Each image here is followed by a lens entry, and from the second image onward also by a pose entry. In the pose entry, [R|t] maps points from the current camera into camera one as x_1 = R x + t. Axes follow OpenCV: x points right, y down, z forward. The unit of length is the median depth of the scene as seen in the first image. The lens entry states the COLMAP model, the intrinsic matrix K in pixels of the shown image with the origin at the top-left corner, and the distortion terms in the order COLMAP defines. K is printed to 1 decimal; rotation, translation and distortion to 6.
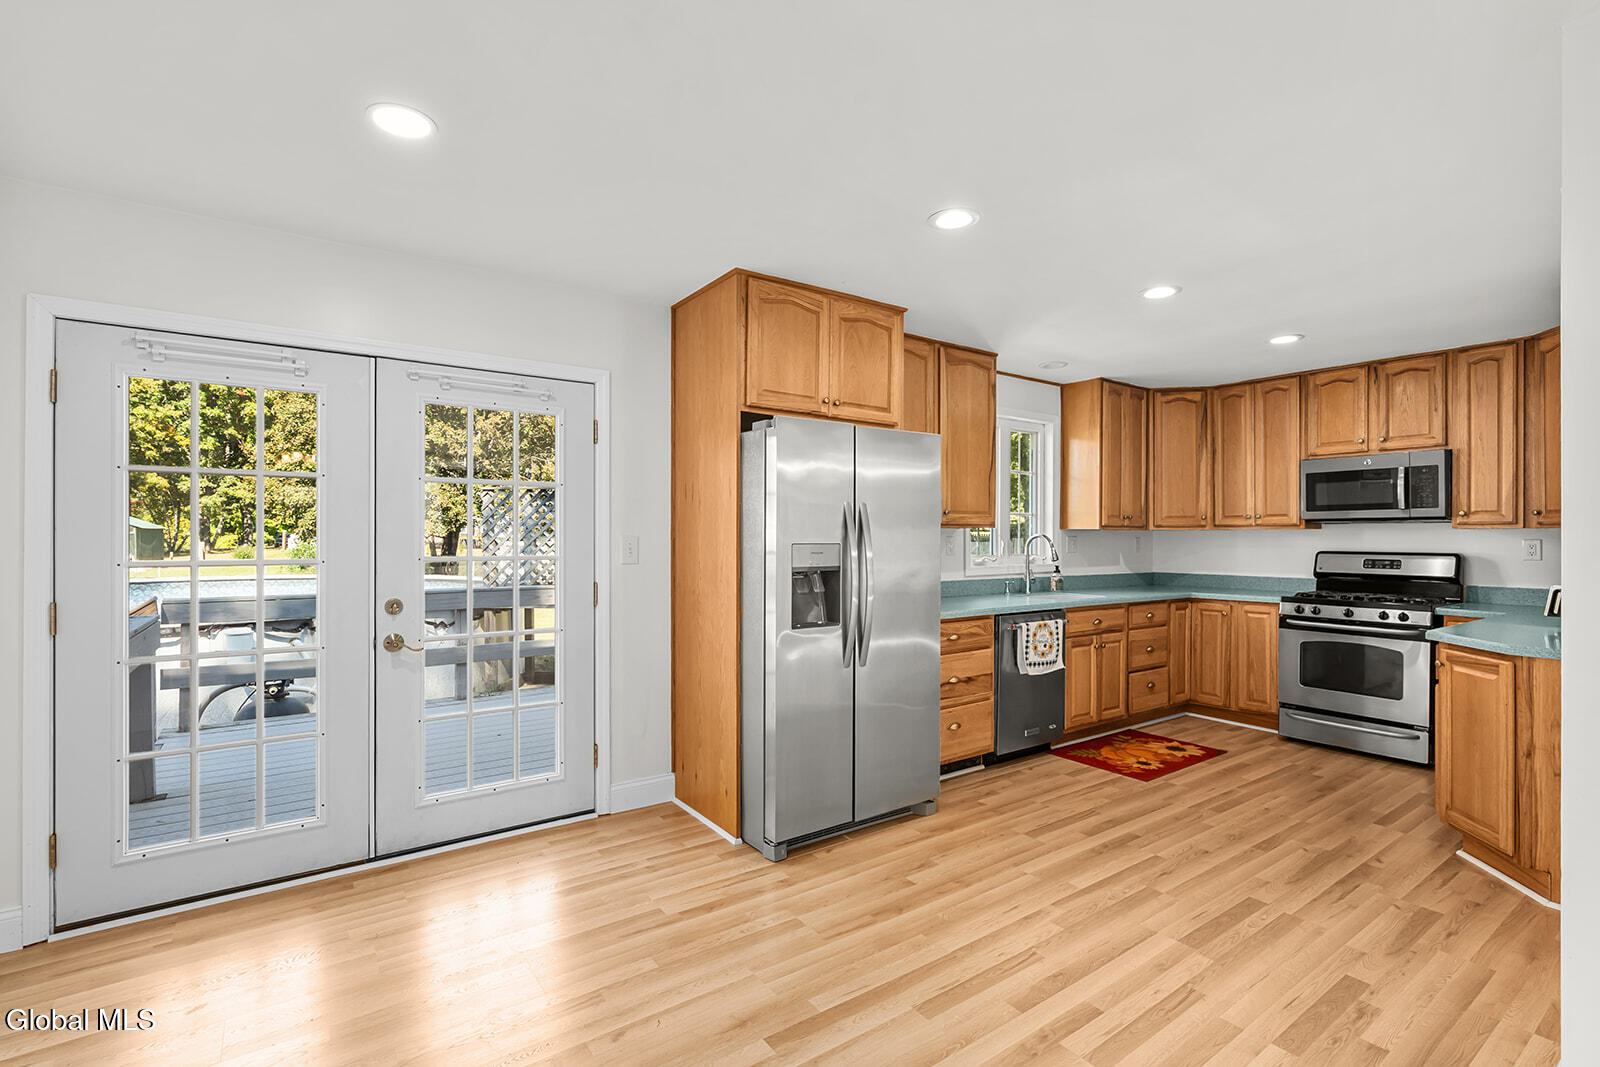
lens RADIAL K [[725.9, 0, 802.1], [0, 725.9, 536.9], [0, 0, 1]] dist [-0.002632, 0.002615]
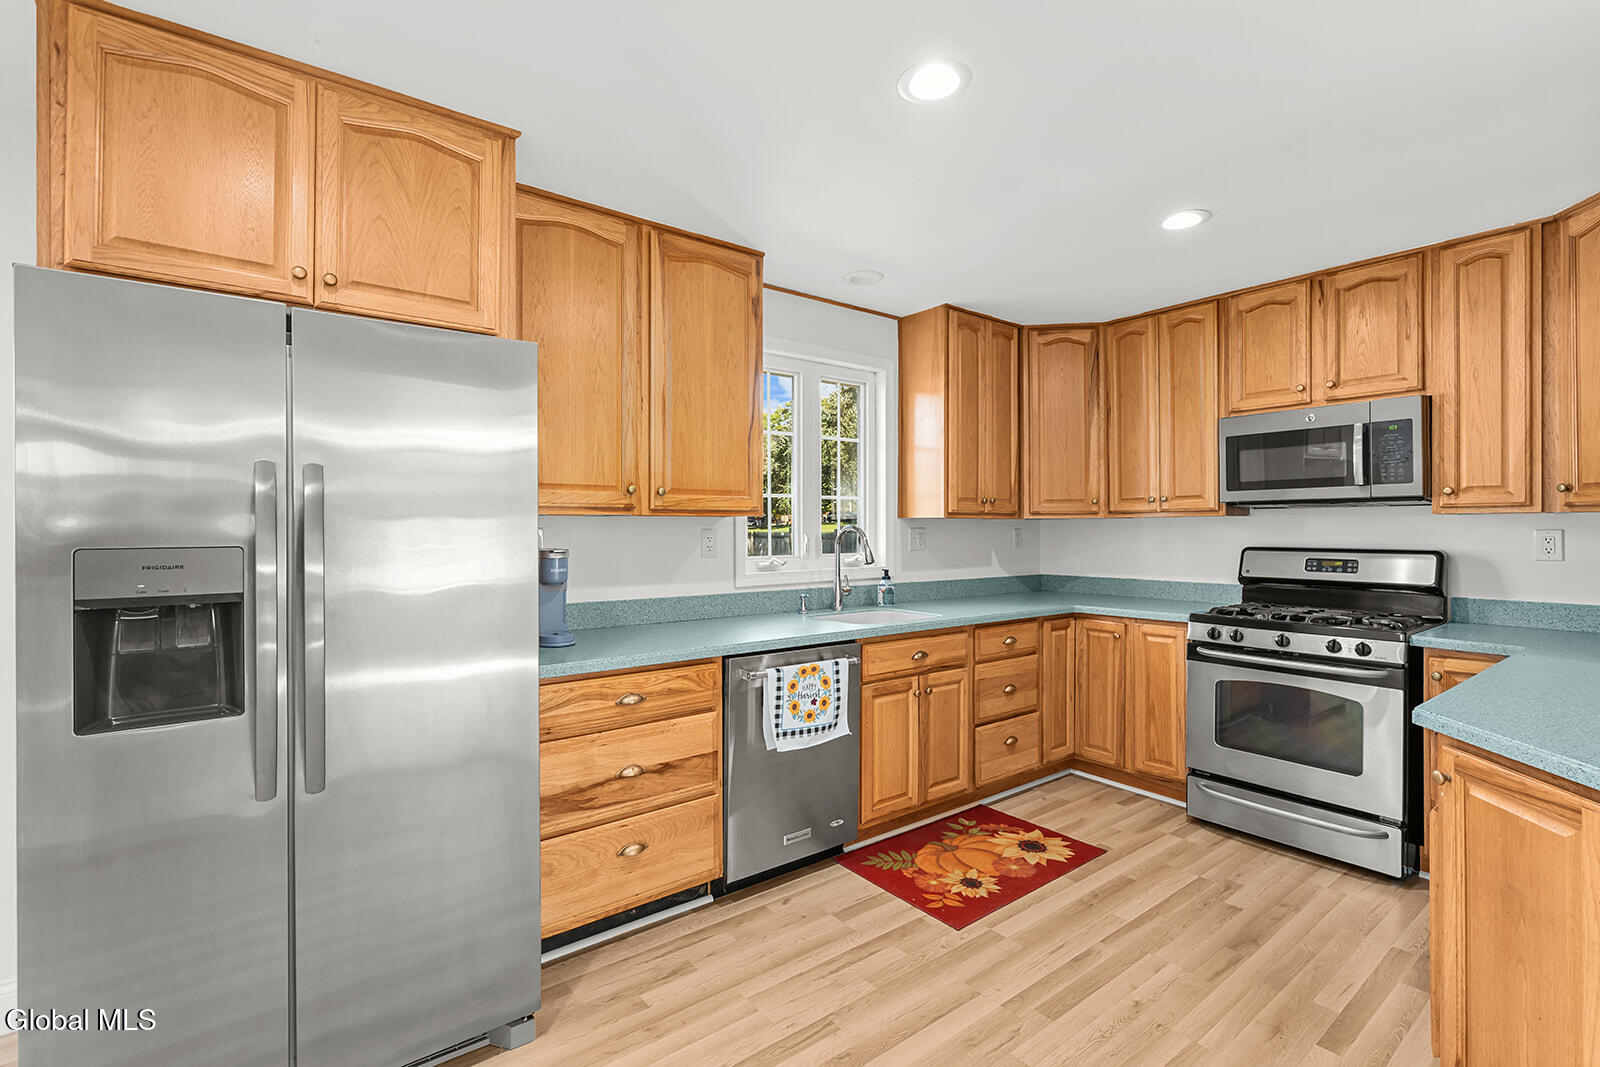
lens RADIAL K [[725.9, 0, 795.7], [0, 725.9, 528.1], [0, 0, 1]] dist [-0.002632, 0.002615]
pose [[0.999301, -0.005164, 0.037032, 0.281715], [0.005179, 0.999987, -0.000302, -0.001287], [-0.037030, 0.000493, 0.999314, 0.350351]]
